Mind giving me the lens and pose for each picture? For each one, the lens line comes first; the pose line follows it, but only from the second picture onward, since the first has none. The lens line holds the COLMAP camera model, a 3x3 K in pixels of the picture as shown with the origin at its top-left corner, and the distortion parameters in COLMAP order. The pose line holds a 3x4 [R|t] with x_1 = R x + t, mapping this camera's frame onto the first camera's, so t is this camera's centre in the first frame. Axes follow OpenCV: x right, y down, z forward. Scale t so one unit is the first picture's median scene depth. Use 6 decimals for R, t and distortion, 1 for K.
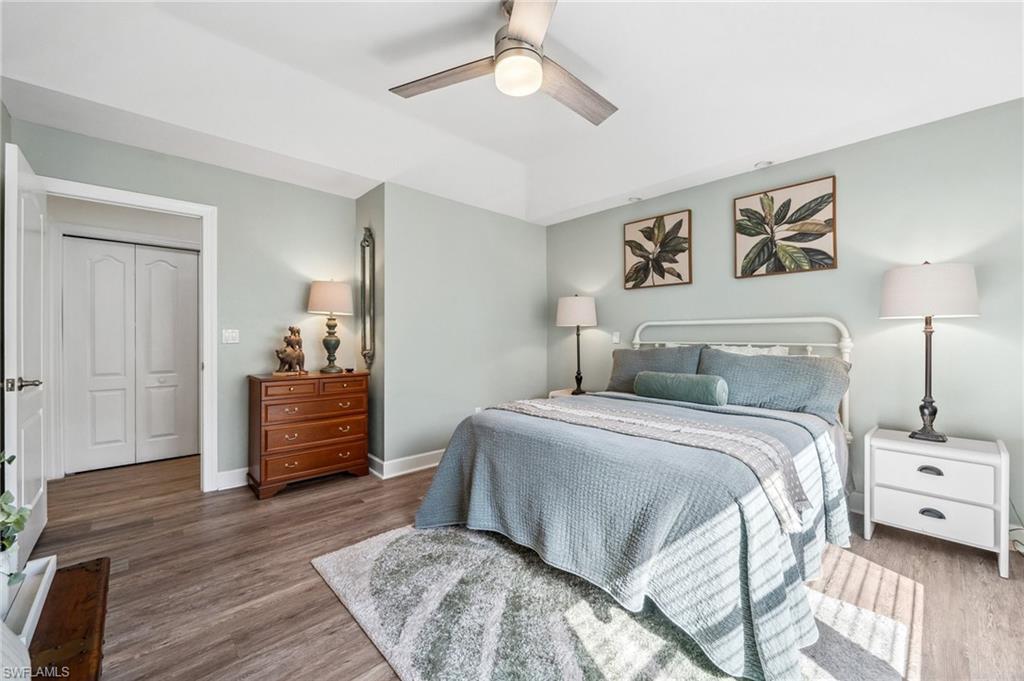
lens RADIAL K [[403.2, 0, 512.0], [0, 403.2, 340.5], [0, 0, 1]] dist [0.000384, -0.000151]
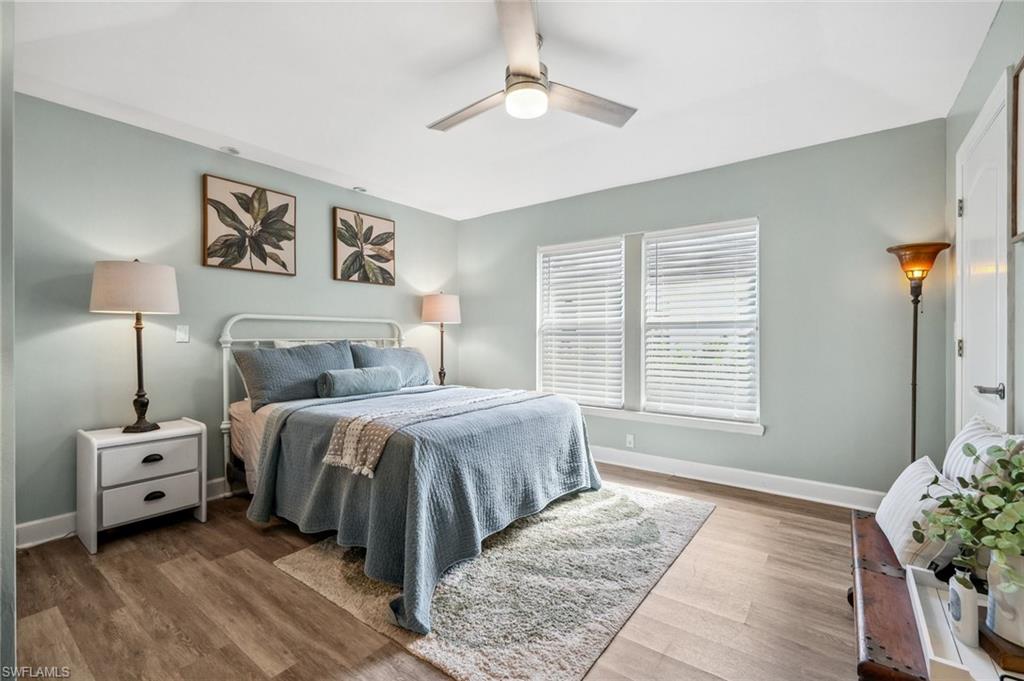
lens RADIAL K [[444.4, 0, 512.0], [0, 444.4, 340.5], [0, 0, 1]] dist [-0.002439, -0.000187]
pose [[-0.173794, -0.014649, 0.984673, -0.649102], [0.005147, 0.999862, 0.015784, -0.005717], [-0.984769, 0.007812, -0.173695, 0.673528]]
